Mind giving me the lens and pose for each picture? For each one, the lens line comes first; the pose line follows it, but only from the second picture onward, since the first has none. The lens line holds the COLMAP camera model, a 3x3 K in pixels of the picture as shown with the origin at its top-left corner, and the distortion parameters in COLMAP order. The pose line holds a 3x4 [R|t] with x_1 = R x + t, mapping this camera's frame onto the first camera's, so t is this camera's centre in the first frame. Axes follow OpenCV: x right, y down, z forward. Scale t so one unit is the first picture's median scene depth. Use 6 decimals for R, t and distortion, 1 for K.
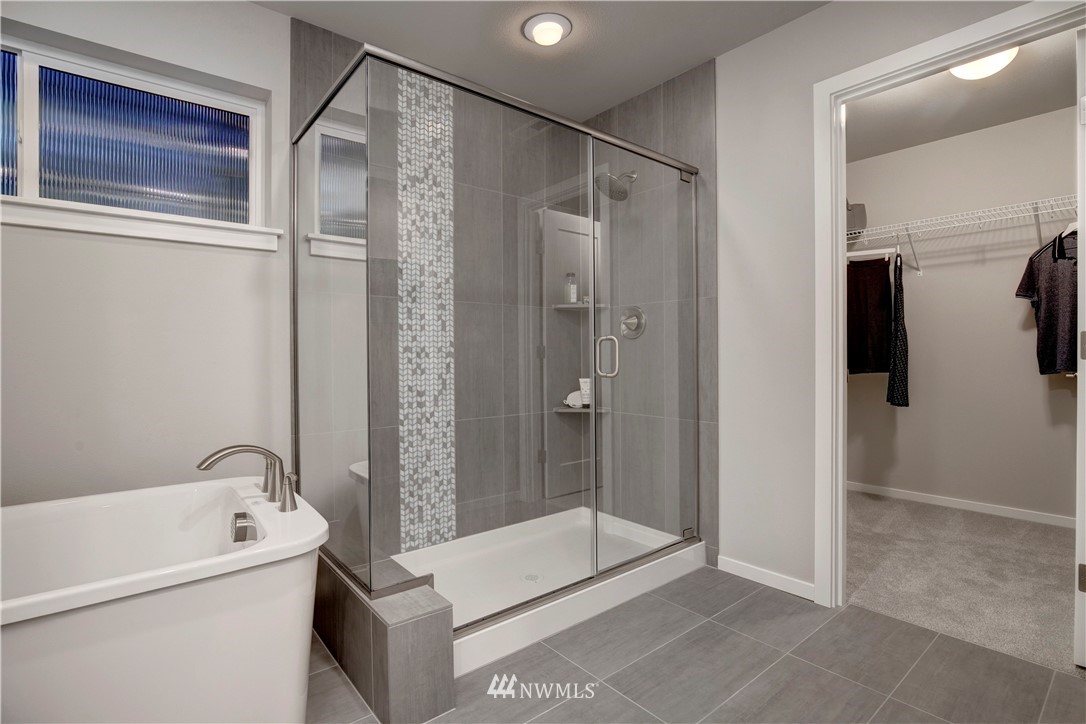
lens RADIAL K [[523.5, 0, 526.3], [0, 523.5, 350.1], [0, 0, 1]] dist [-0.012885, -0.001350]
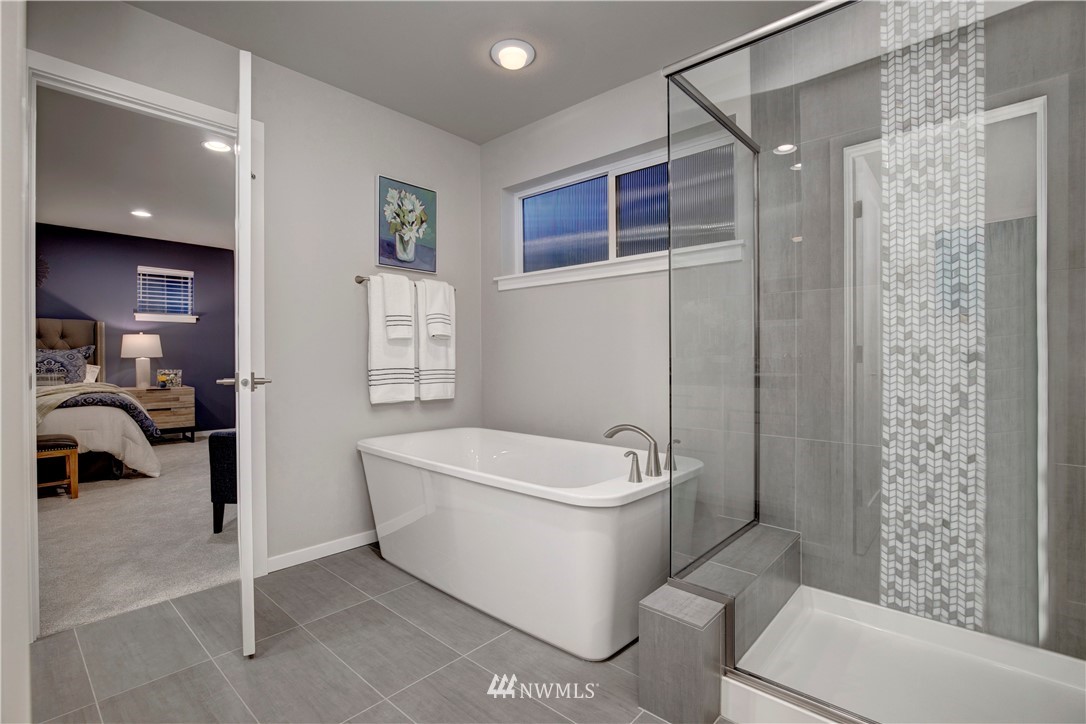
lens RADIAL K [[523.5, 0, 541.1], [0, 523.5, 363.4], [0, 0, 1]] dist [-0.012885, -0.001350]
pose [[0.150311, 0.018996, -0.988456, 0.445085], [0.009319, 0.999744, 0.020630, -0.002508], [0.988595, -0.012313, 0.150096, 0.358433]]
